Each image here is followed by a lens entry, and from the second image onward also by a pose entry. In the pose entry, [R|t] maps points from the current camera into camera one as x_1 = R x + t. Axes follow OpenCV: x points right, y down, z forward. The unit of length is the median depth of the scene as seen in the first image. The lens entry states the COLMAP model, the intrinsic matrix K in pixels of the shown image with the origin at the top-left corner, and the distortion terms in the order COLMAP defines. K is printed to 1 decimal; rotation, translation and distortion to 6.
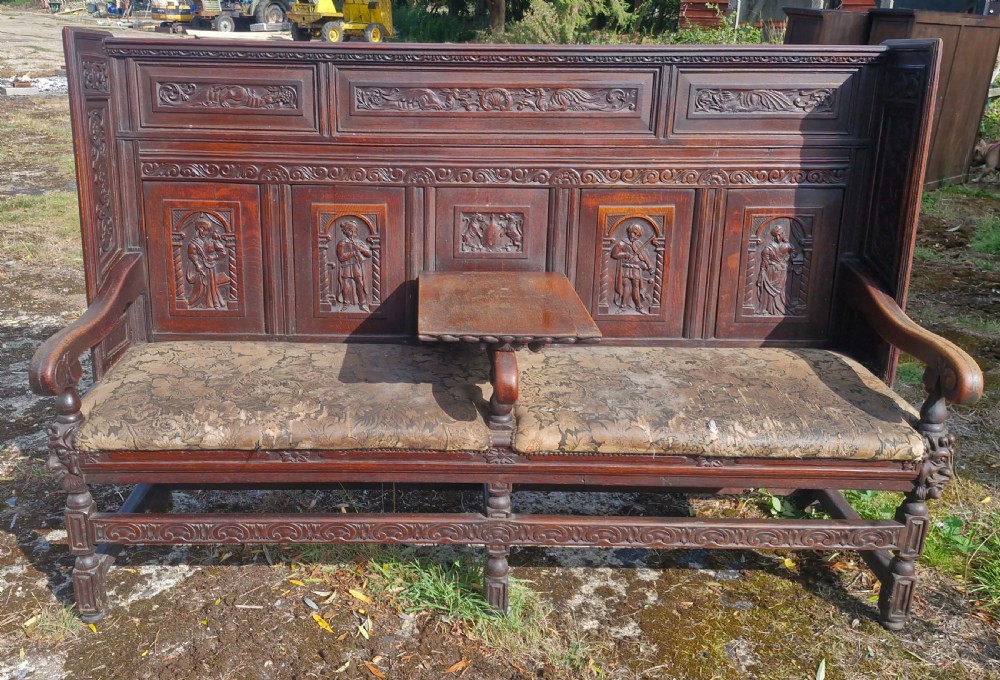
lens RADIAL K [[895.7, 0, 441.0], [0, 895.7, 316.9], [0, 0, 1]] dist [0.132325, -0.210715]
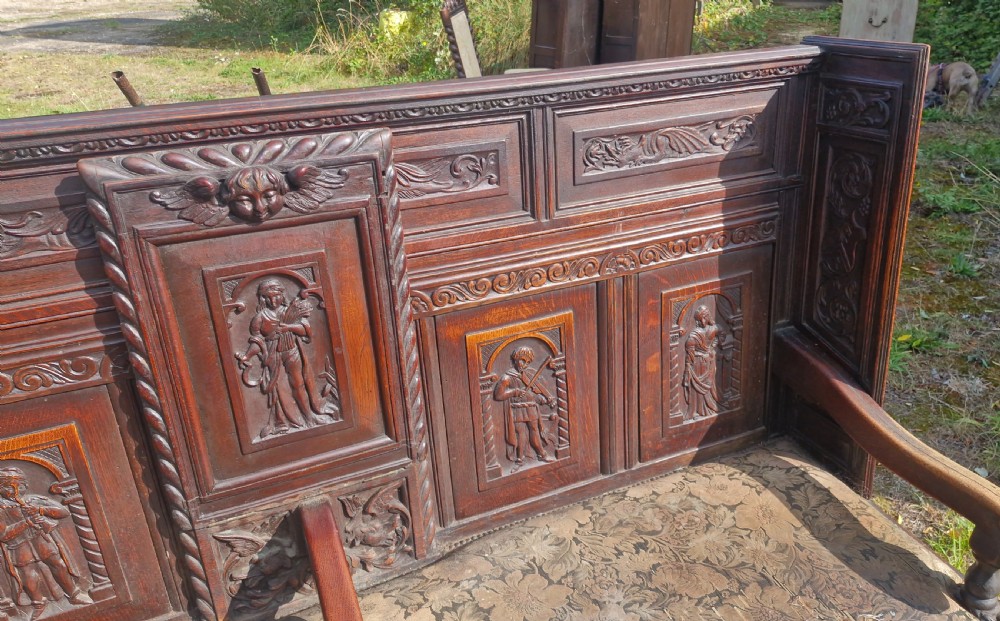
lens RADIAL K [[762.1, 0, 546.0], [0, 762.1, 300.6], [0, 0, 1]] dist [0.101871, -0.124273]
pose [[0.911118, -0.204281, 0.357957, 0.041834], [0.159735, 0.975663, 0.150220, -0.224170], [-0.379933, -0.079690, 0.921575, 0.504081]]
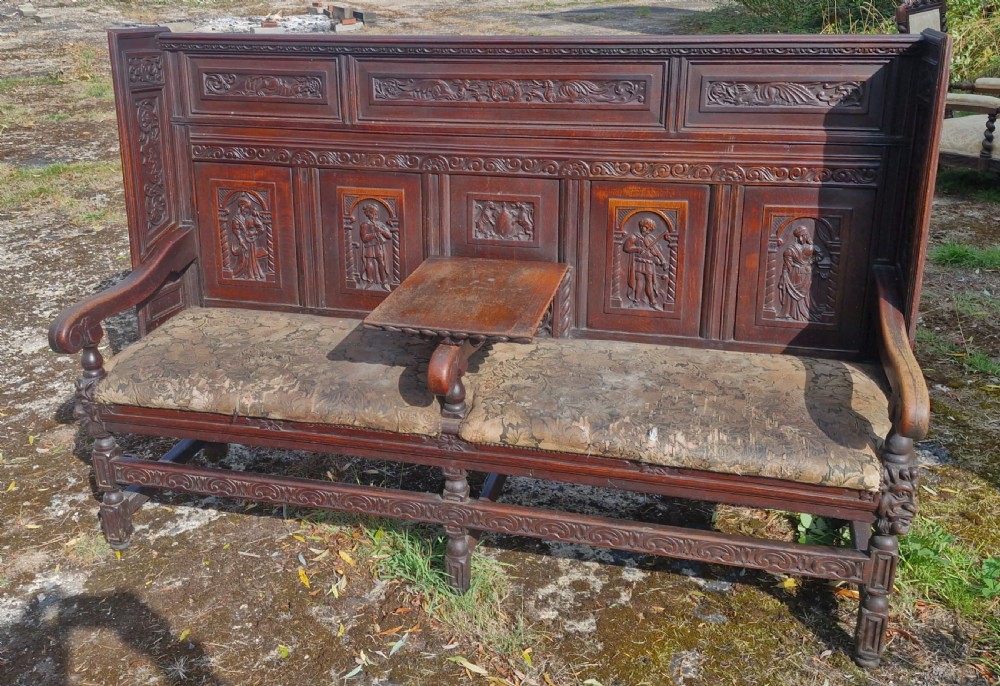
lens RADIAL K [[972.4, 0, 465.3], [0, 972.4, 295.9], [0, 0, 1]] dist [0.151324, -0.276148]
pose [[0.964156, 0.061074, -0.258213, 0.315056], [-0.051966, 0.997767, 0.041962, -0.055193], [0.260199, -0.027040, 0.965176, -0.074879]]
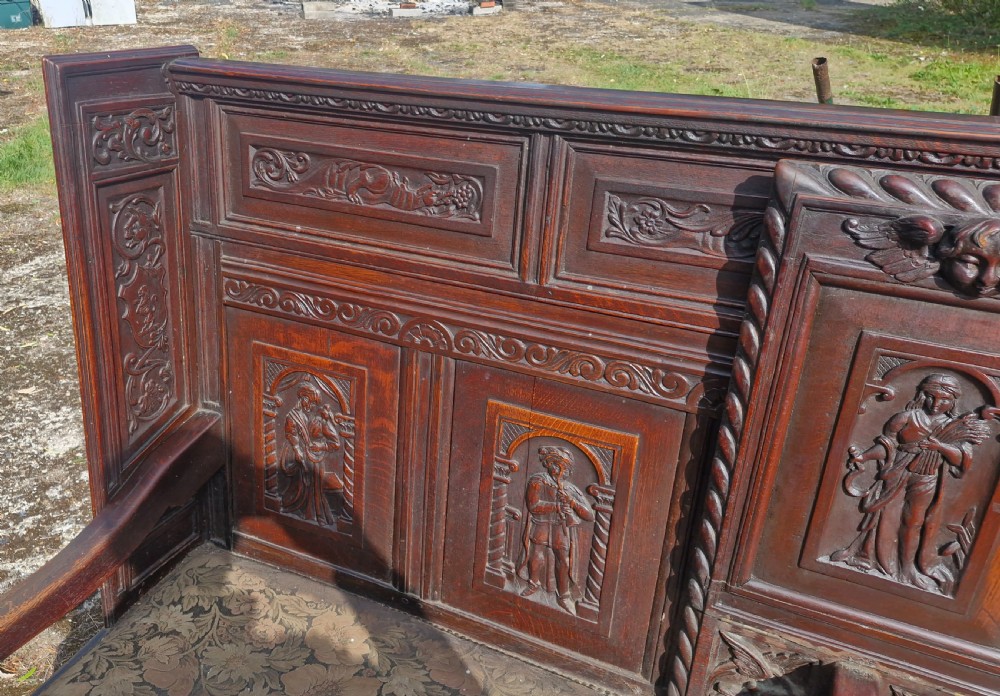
lens RADIAL K [[855.9, 0, 376.2], [0, 855.9, 346.0], [0, 0, 1]] dist [0.112110, -0.141414]
pose [[0.880085, 0.194399, -0.433197, 0.004826], [-0.133857, 0.976922, 0.166452, -0.234654], [0.455558, -0.088506, 0.885796, 0.558170]]
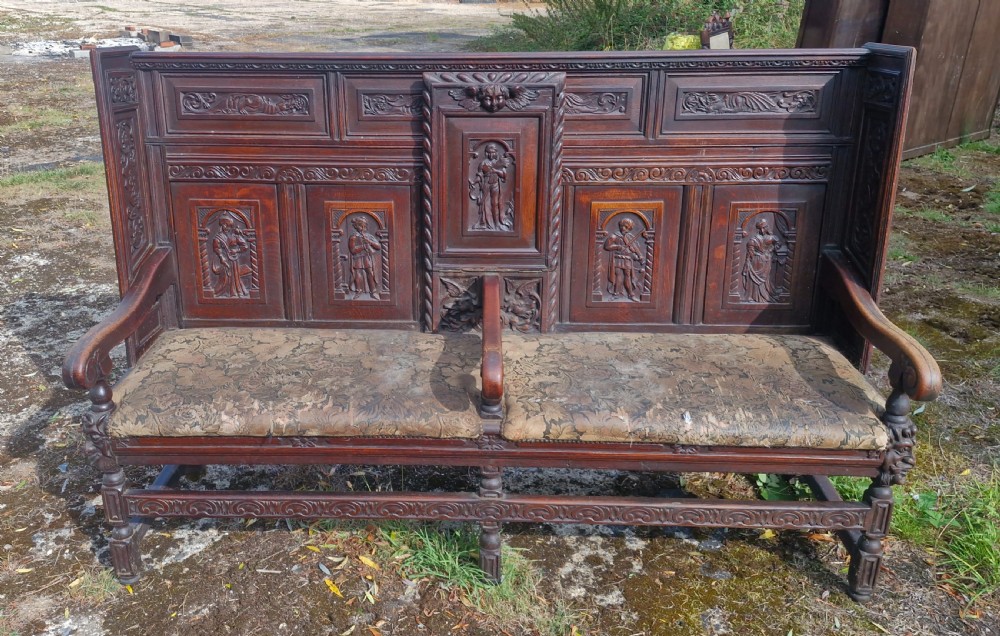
lens RADIAL K [[850.2, 0, 449.2], [0, 850.2, 293.5], [0, 0, 1]] dist [0.135812, -0.219418]
pose [[0.998887, -0.001530, -0.047153, 0.055801], [0.003647, 0.998988, 0.044834, -0.062450], [0.047036, -0.044956, 0.997881, -0.023364]]
